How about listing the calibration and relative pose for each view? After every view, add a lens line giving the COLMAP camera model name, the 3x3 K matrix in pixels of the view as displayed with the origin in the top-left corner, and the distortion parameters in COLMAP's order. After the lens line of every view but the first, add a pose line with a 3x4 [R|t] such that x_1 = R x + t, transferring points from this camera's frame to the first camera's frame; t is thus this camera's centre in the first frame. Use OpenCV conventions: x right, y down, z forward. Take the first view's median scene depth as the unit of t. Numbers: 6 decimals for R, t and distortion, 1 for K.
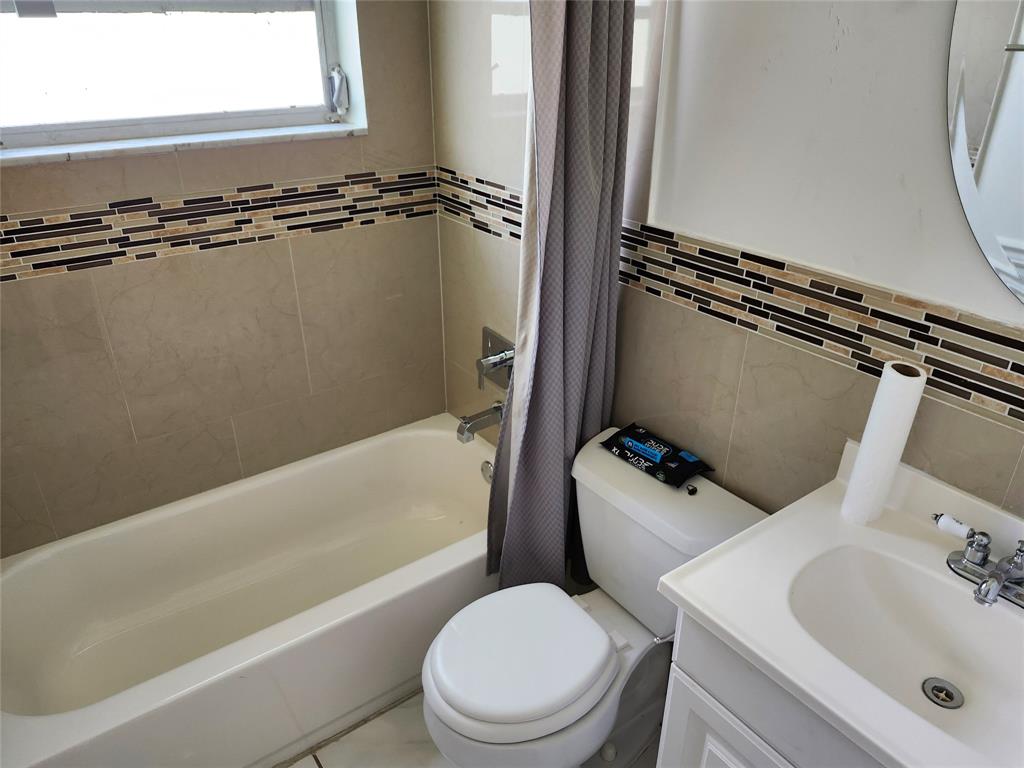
lens RADIAL K [[715.6, 0, 515.3], [0, 715.6, 402.3], [0, 0, 1]] dist [0.080755, -0.123952]
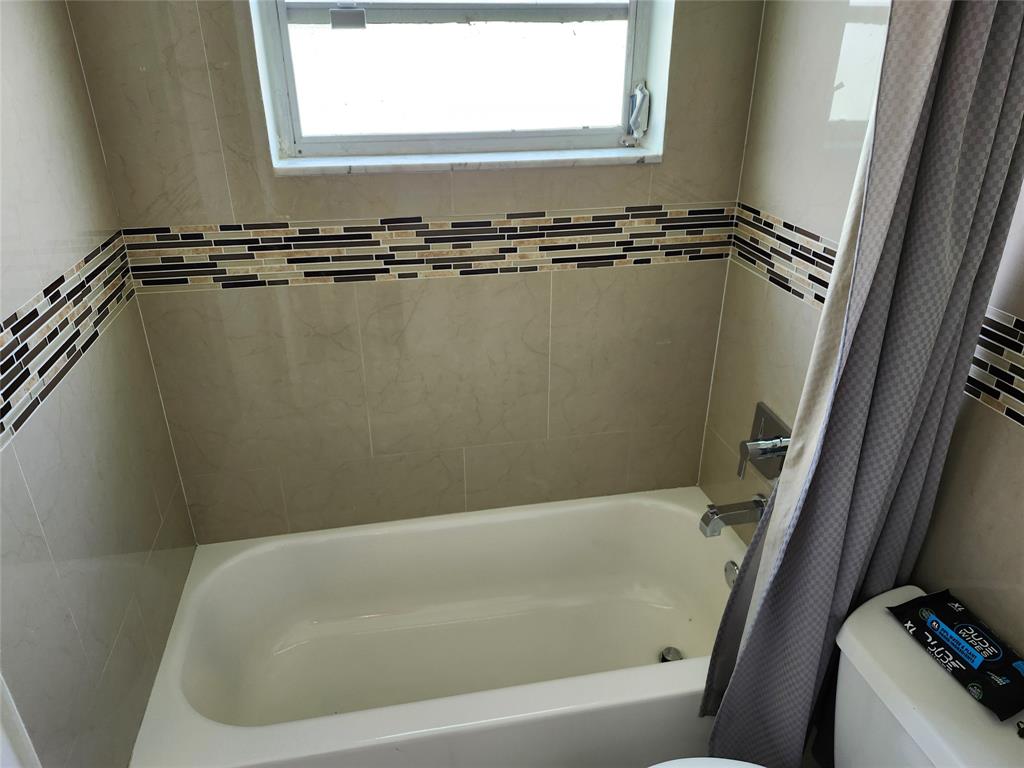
lens RADIAL K [[715.6, 0, 515.3], [0, 715.6, 402.3], [0, 0, 1]] dist [0.080755, -0.123952]
pose [[0.908181, 0.181465, -0.377196, 0.015235], [-0.189536, 0.981744, 0.015956, -0.078227], [0.373206, 0.057001, 0.925996, 0.172446]]
